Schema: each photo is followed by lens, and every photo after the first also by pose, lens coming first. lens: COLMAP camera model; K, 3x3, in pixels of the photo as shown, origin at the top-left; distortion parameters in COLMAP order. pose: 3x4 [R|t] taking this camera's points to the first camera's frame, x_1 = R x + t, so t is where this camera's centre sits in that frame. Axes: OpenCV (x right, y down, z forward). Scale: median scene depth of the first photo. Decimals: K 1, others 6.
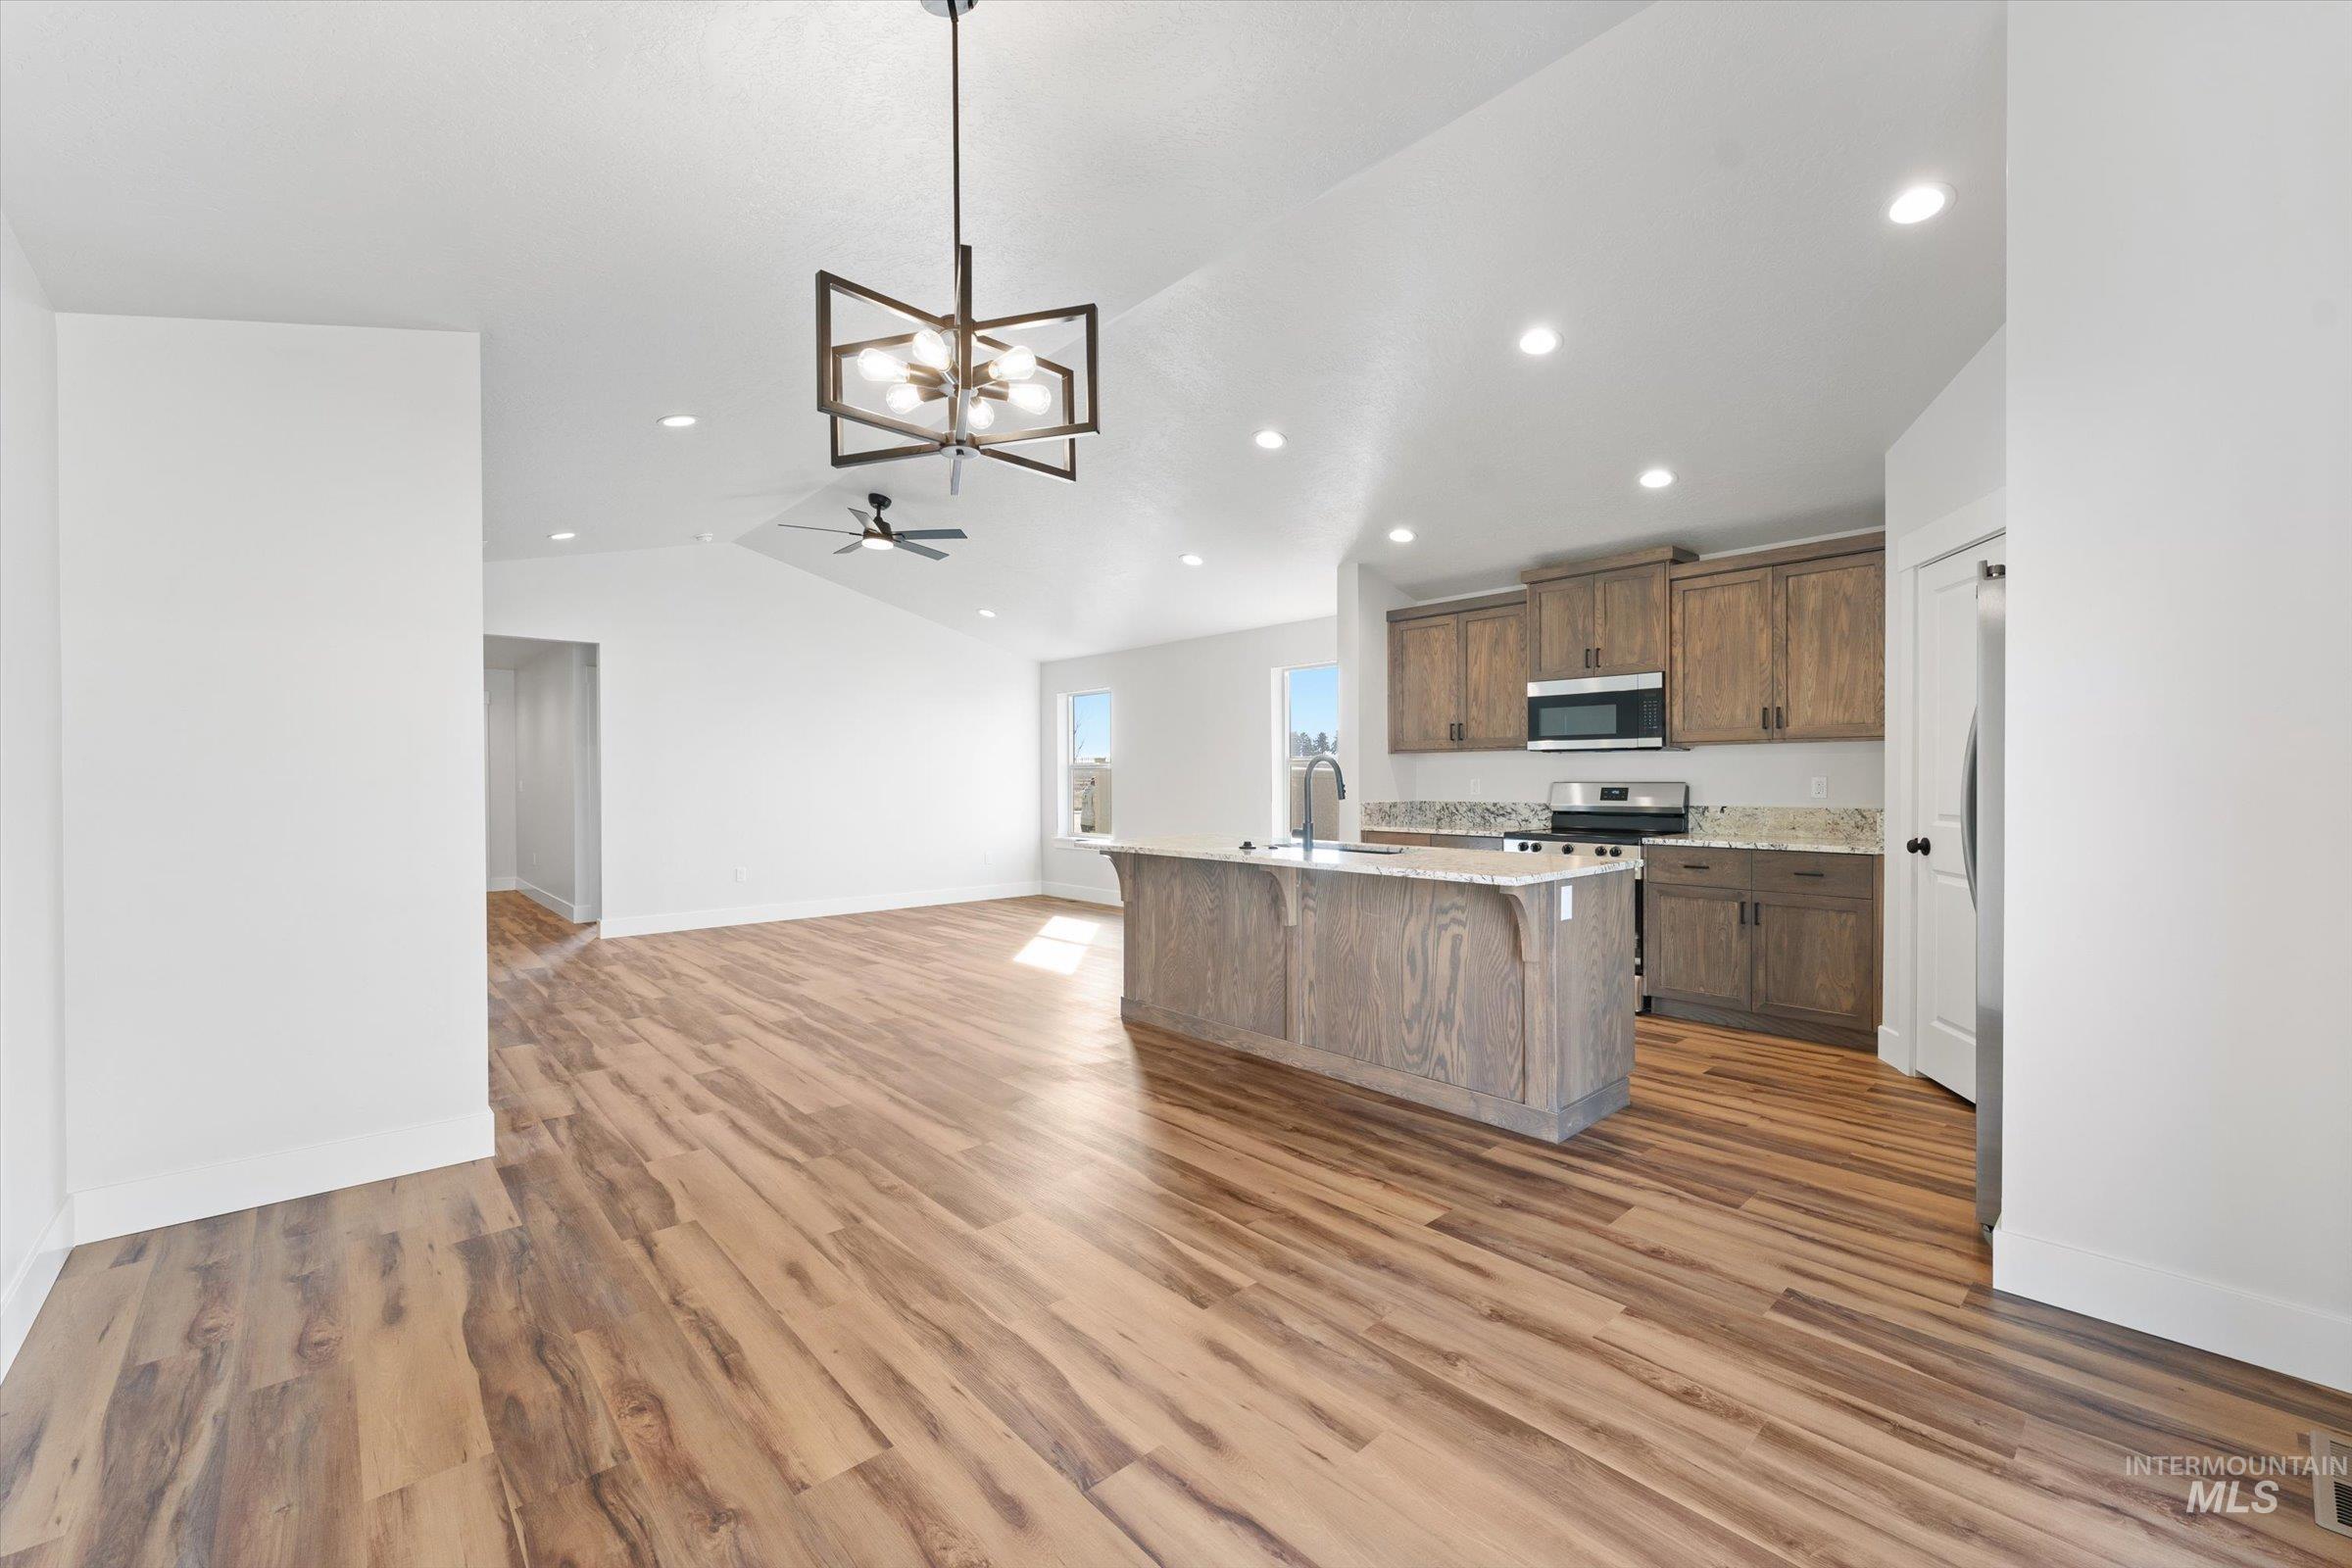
lens RADIAL K [[958.9, 0, 1168.4], [0, 958.9, 779.7], [0, 0, 1]] dist [-0.000338, 0.000016]
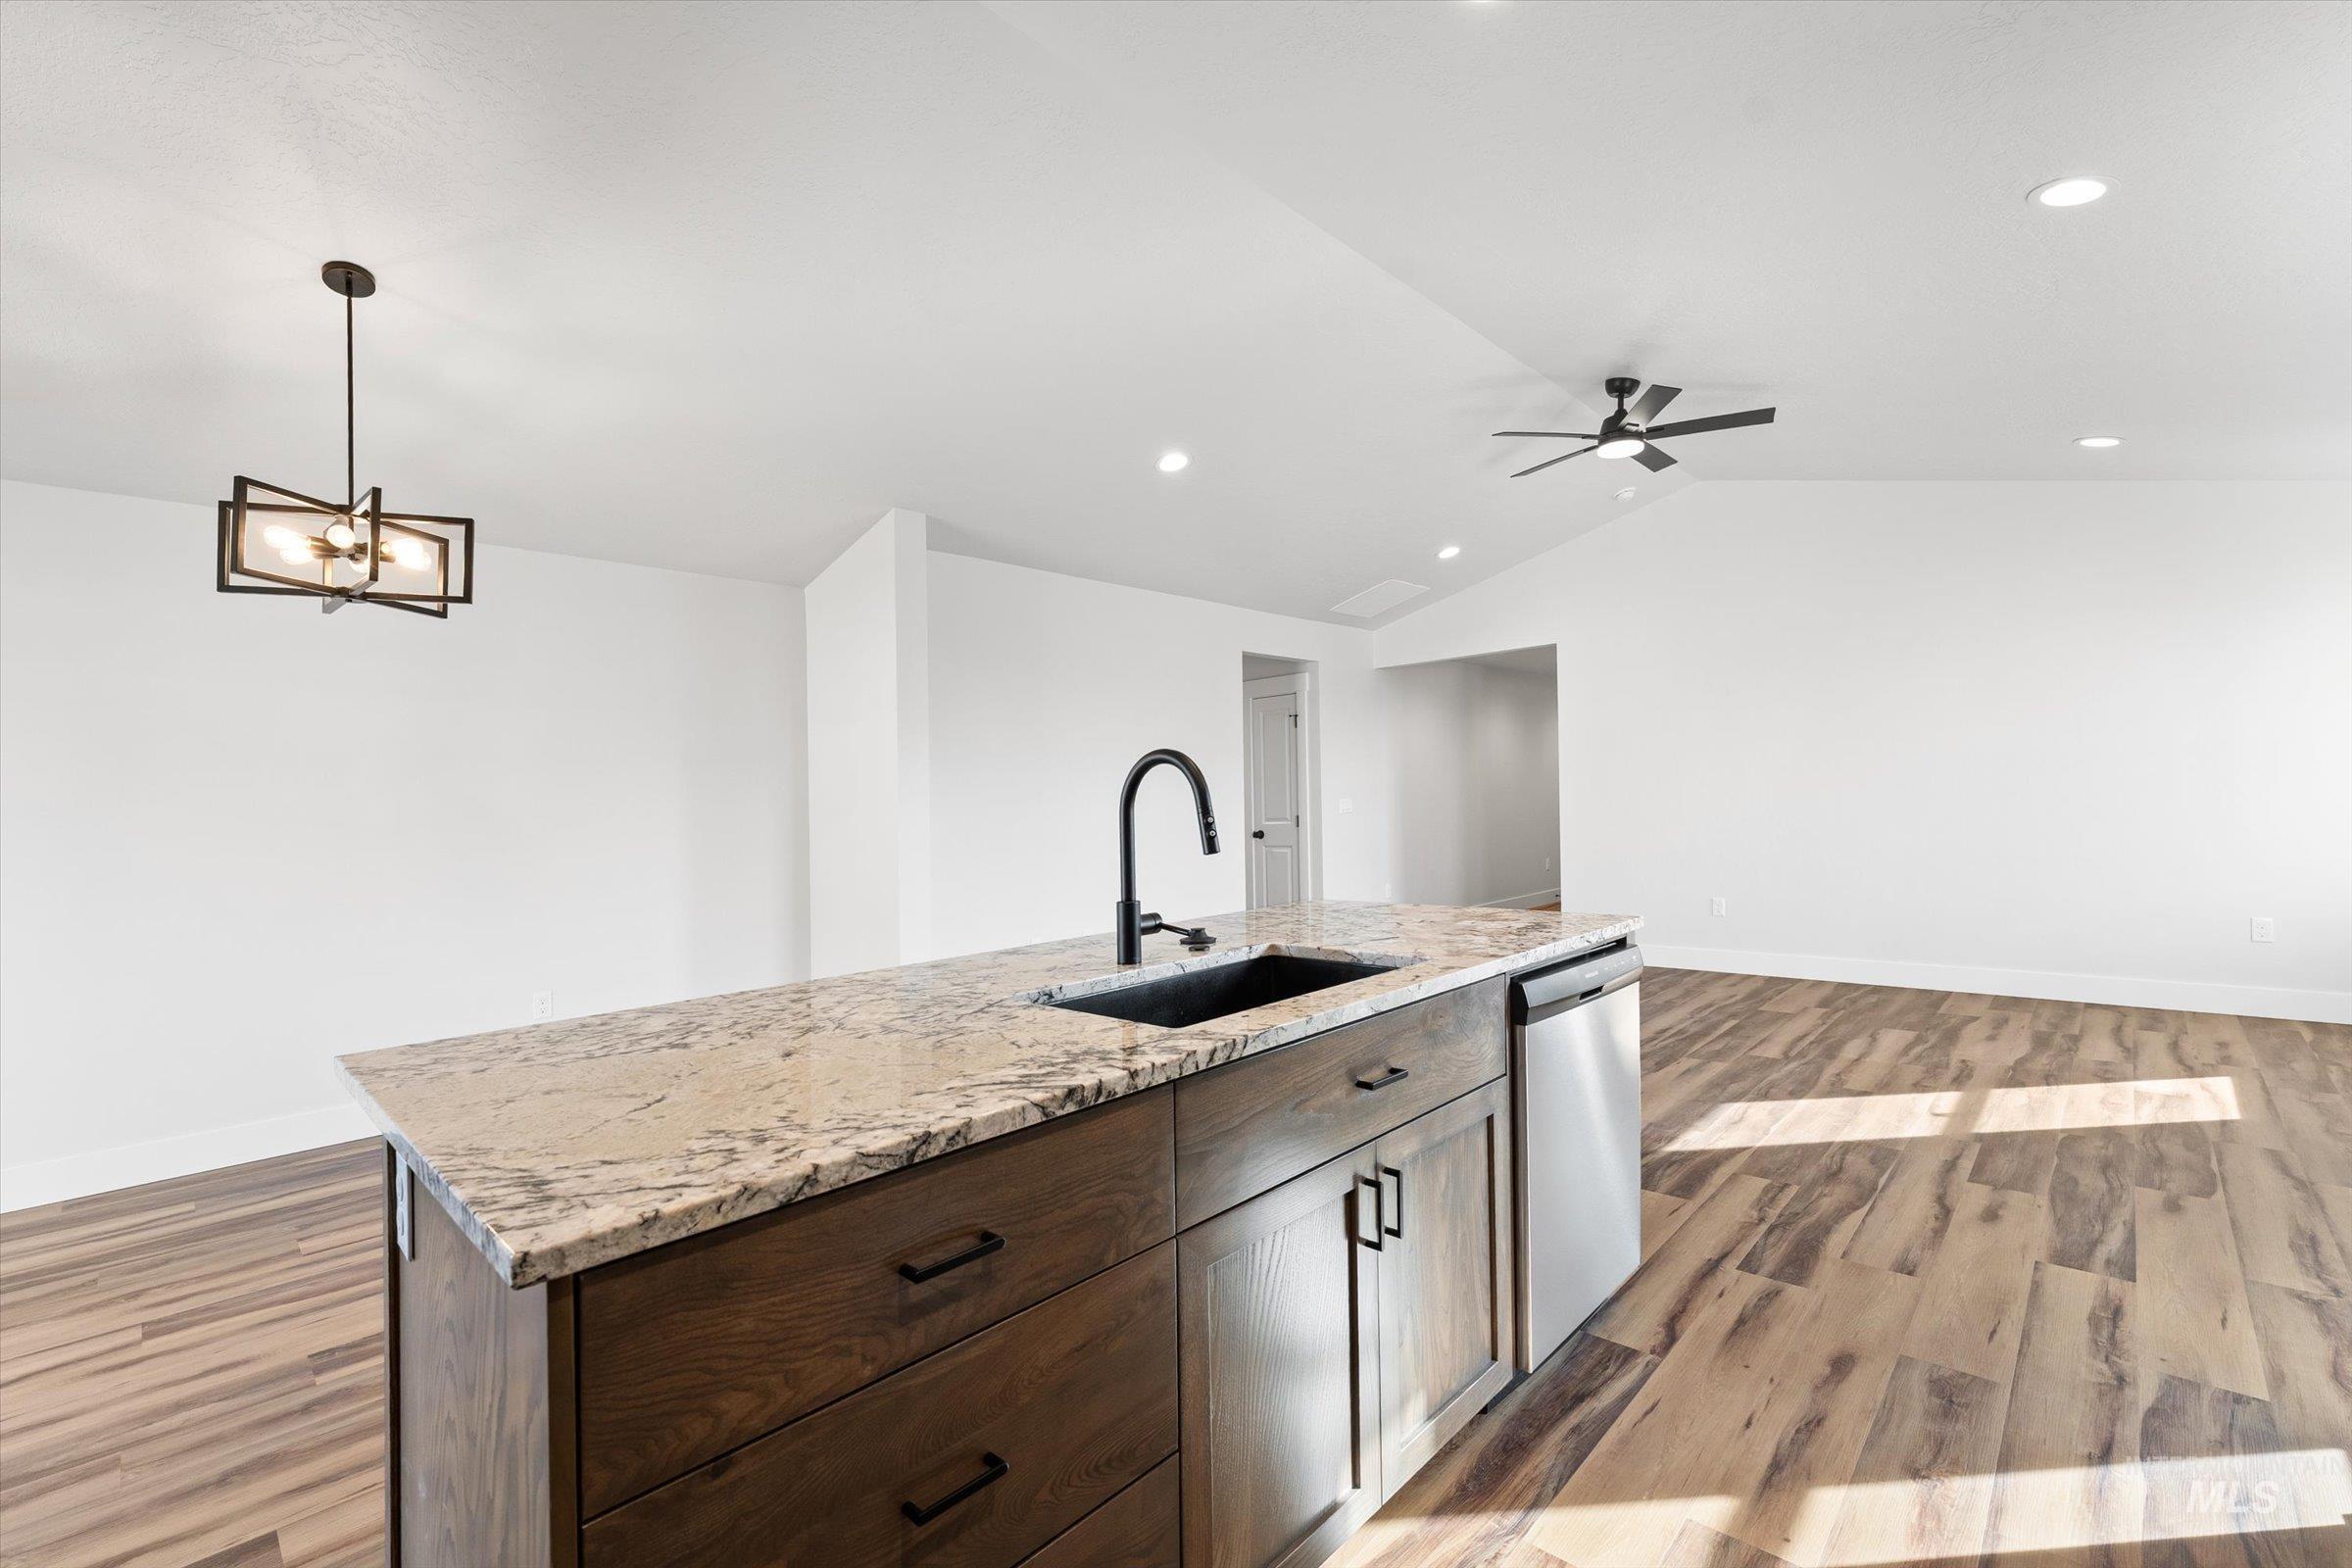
lens RADIAL K [[993.0, 0, 1178.3], [0, 993.0, 799.1], [0, 0, 1]] dist [-0.001088, -0.000134]
pose [[0.083846, -0.007056, -0.996454, 0.598969], [0.032192, 0.999472, -0.004369, 0.000509], [0.995959, -0.031711, 0.084029, 0.951529]]
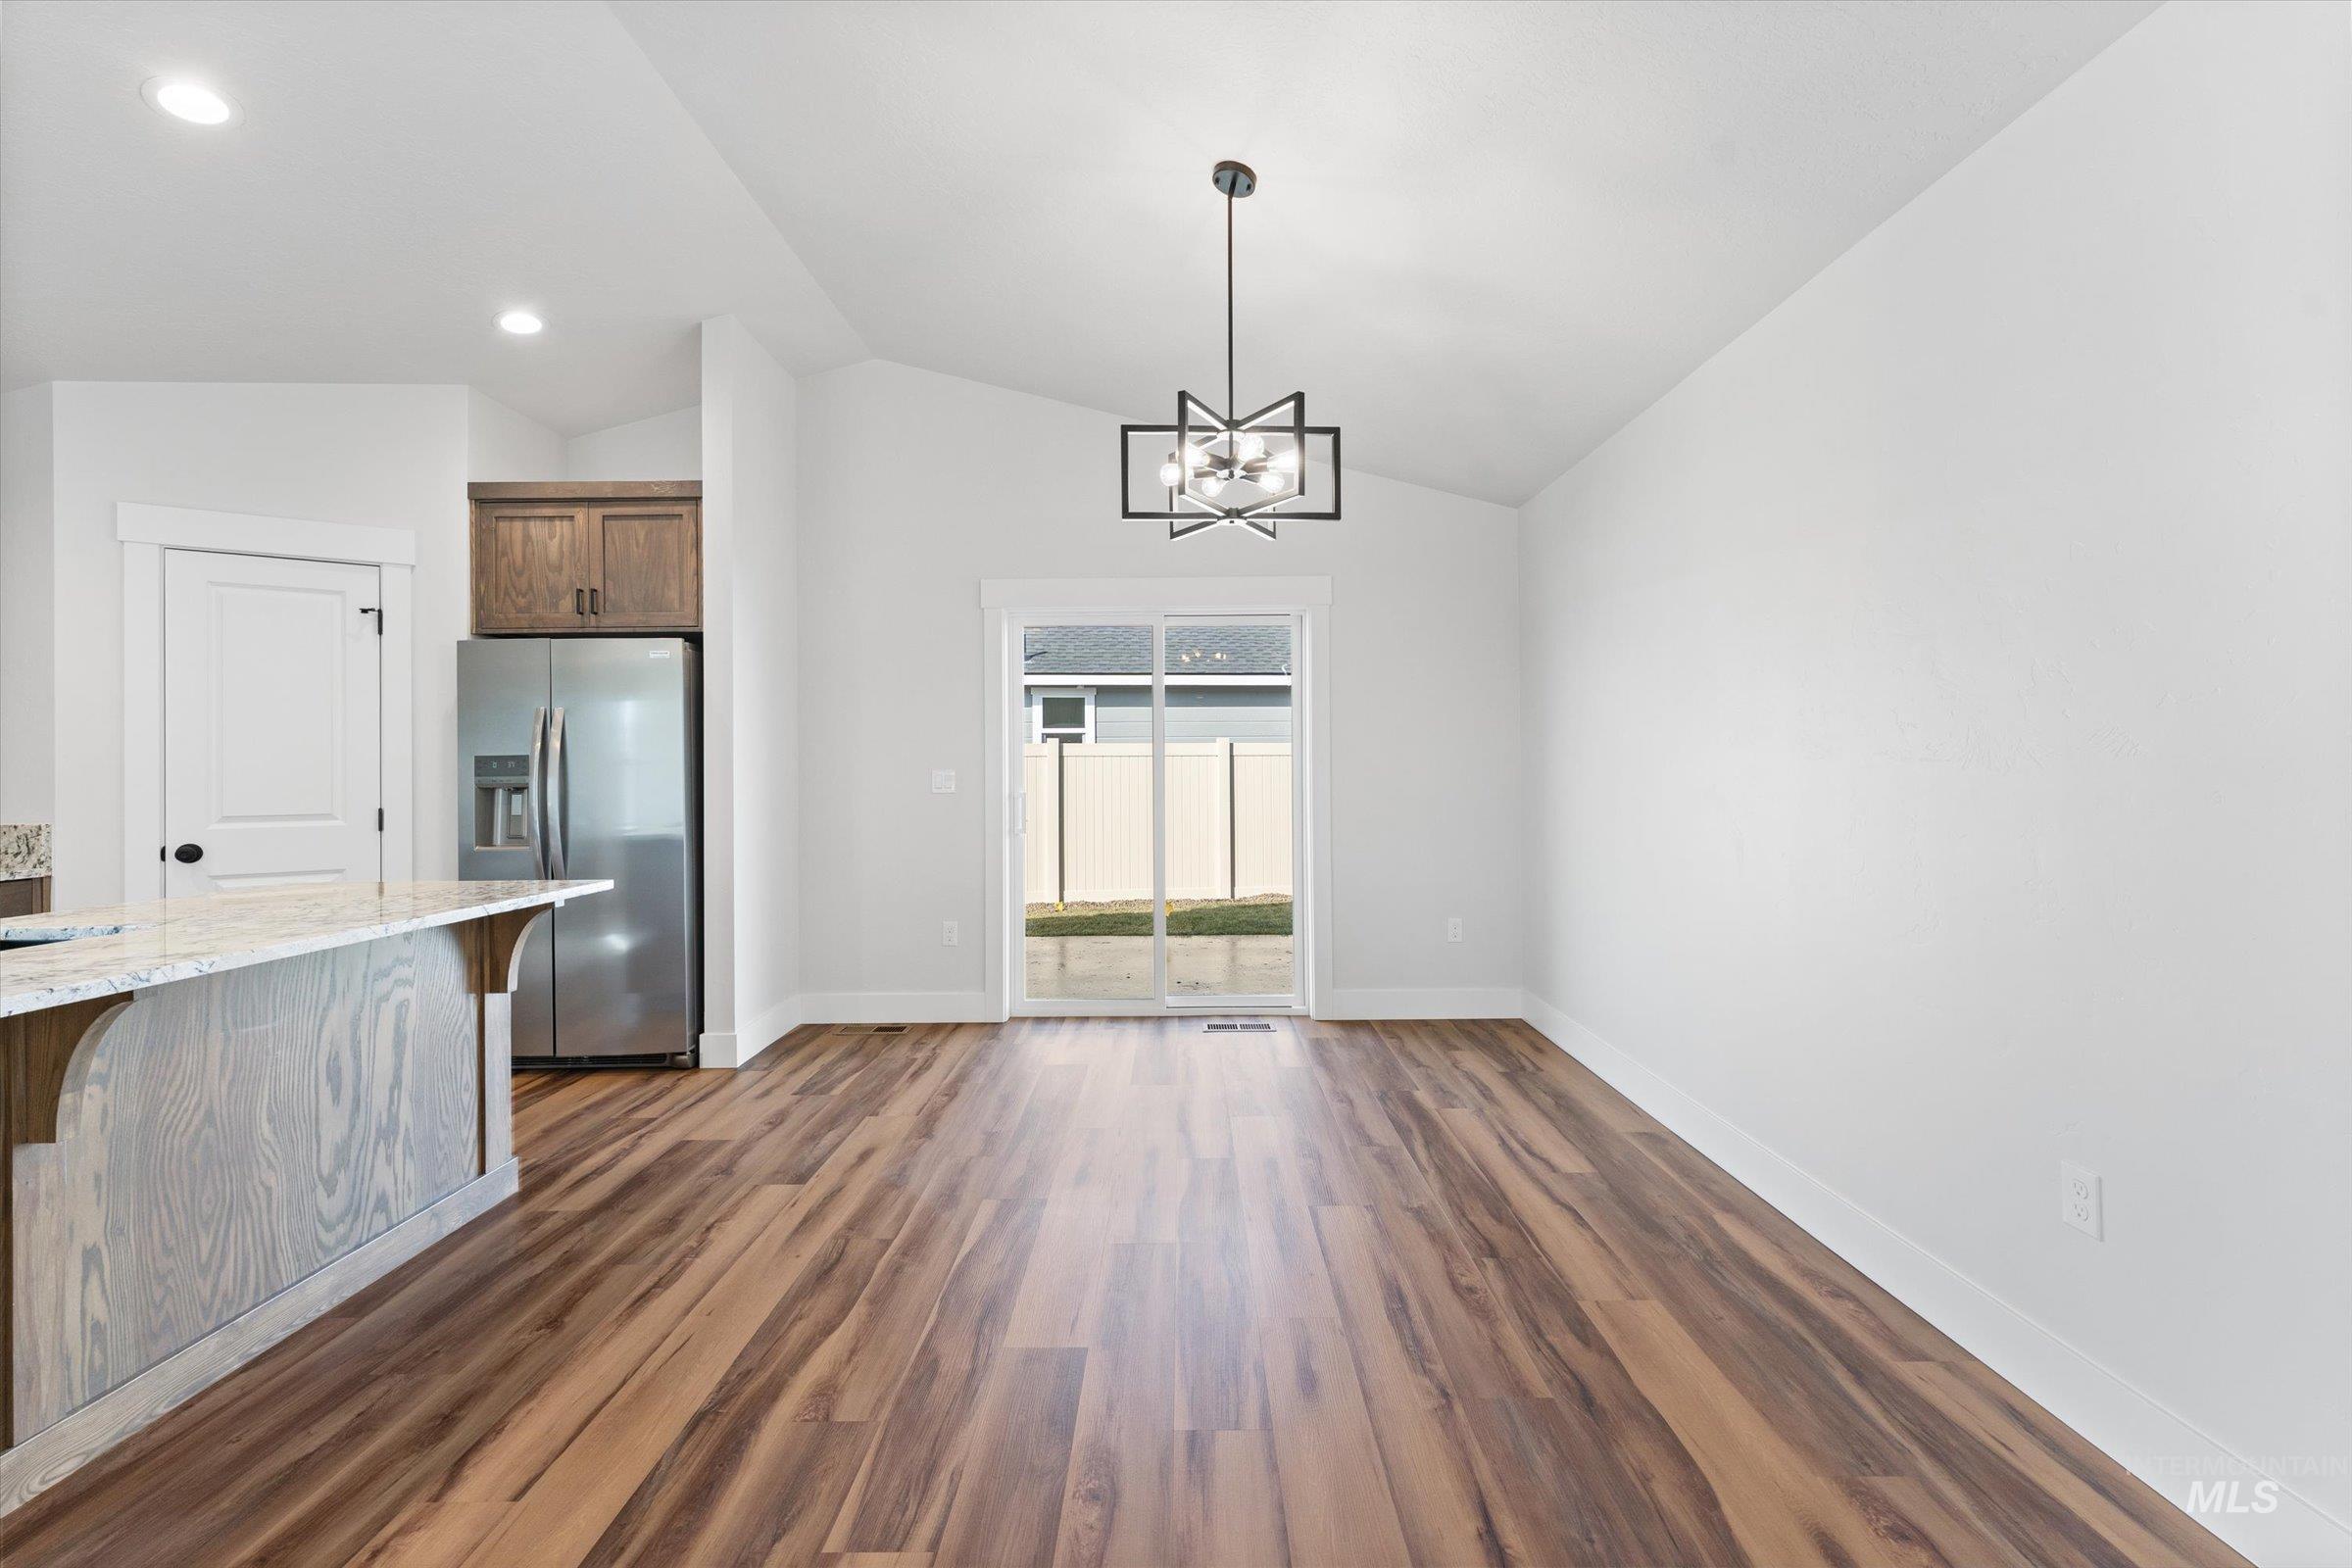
lens RADIAL K [[949.6, 0, 1177.4], [0, 949.6, 764.9], [0, 0, 1]] dist [0.001241, 0.000094]
pose [[-0.742524, 0.012509, 0.669703, -0.473737], [0.012470, 0.999910, -0.004850, 0.000784], [-0.669703, 0.004750, -0.742613, 0.929547]]
